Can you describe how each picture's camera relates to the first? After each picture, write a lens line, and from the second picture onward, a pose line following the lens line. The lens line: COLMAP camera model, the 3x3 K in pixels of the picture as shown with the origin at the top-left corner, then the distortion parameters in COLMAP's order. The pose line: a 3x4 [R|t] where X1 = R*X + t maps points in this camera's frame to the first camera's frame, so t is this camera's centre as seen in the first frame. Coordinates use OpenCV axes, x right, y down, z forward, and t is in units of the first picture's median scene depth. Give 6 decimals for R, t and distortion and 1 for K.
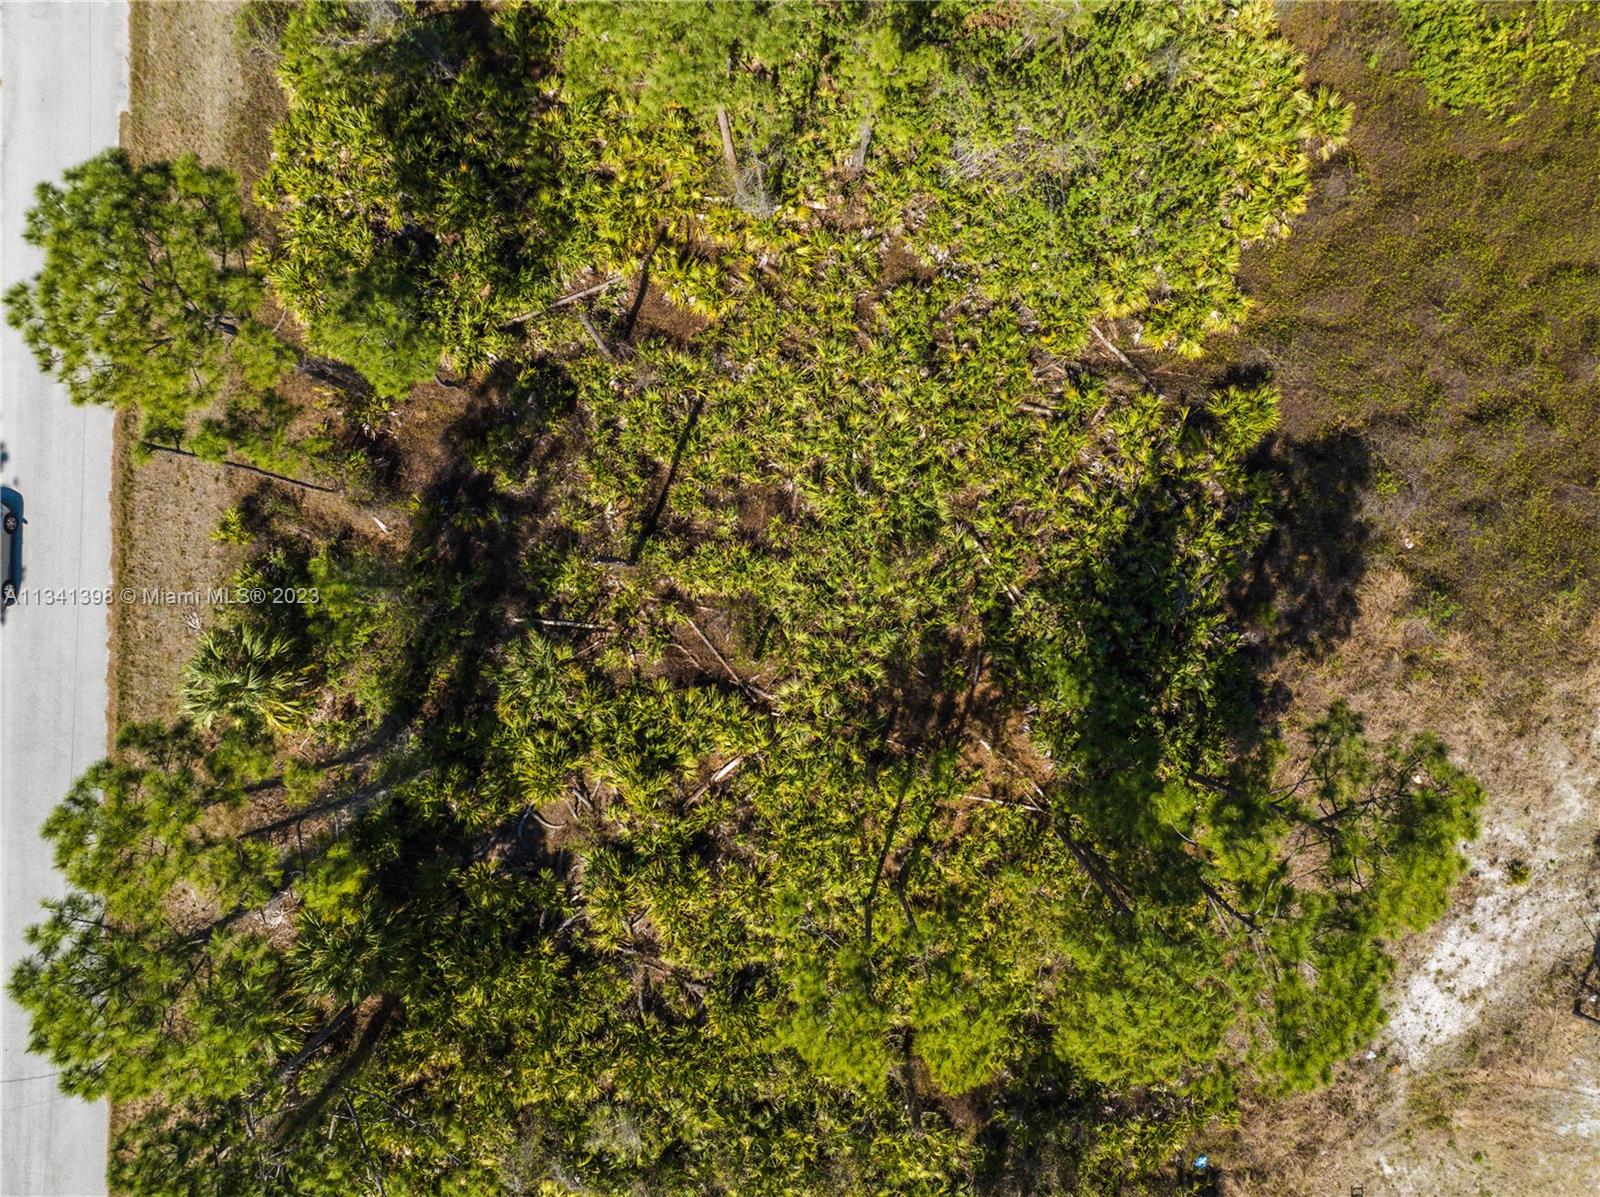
lens RADIAL K [[1129.3, 0, 801.7], [0, 1129.3, 597.0], [0, 0, 1]] dist [-0.045079, 0.015175]
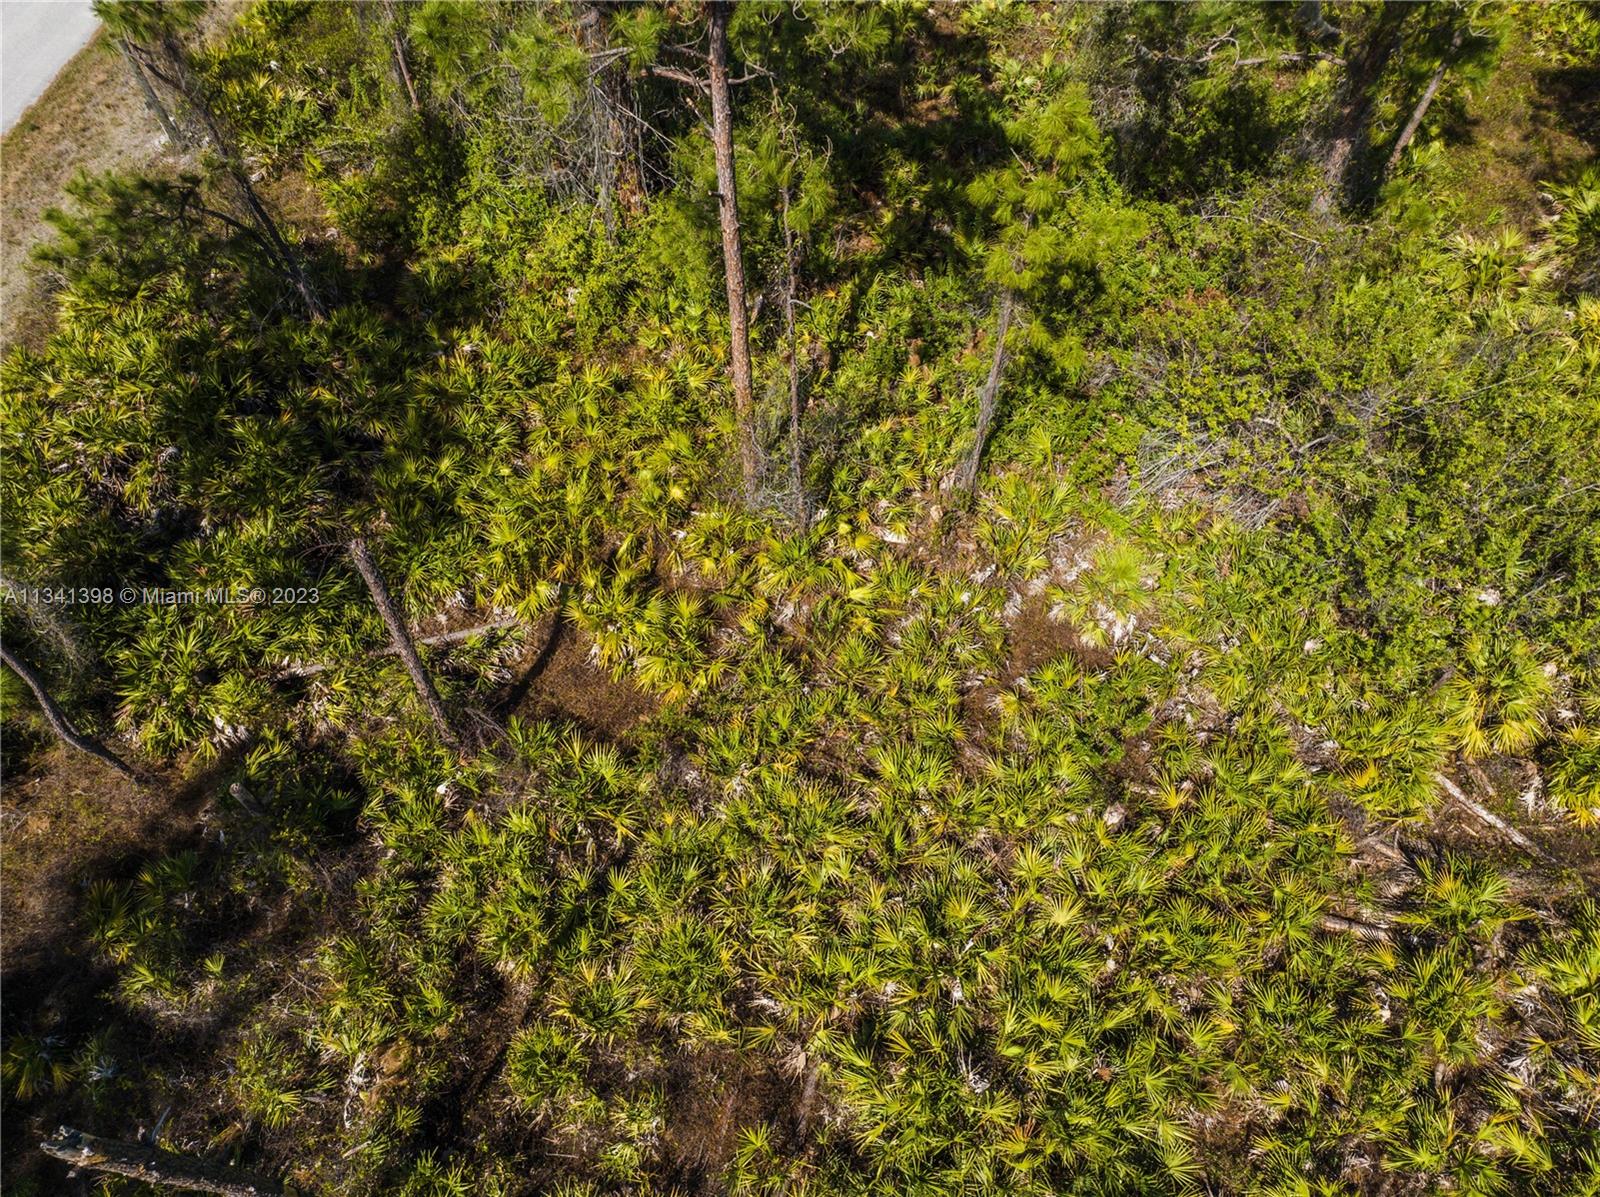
lens RADIAL K [[1129.3, 0, 804.5], [0, 1129.3, 602.0], [0, 0, 1]] dist [-0.045079, 0.015175]
pose [[0.996388, 0.076948, -0.035929, -0.006450], [-0.083802, 0.822362, -0.562759, -0.003663], [-0.013756, 0.563737, 0.825840, 0.564387]]
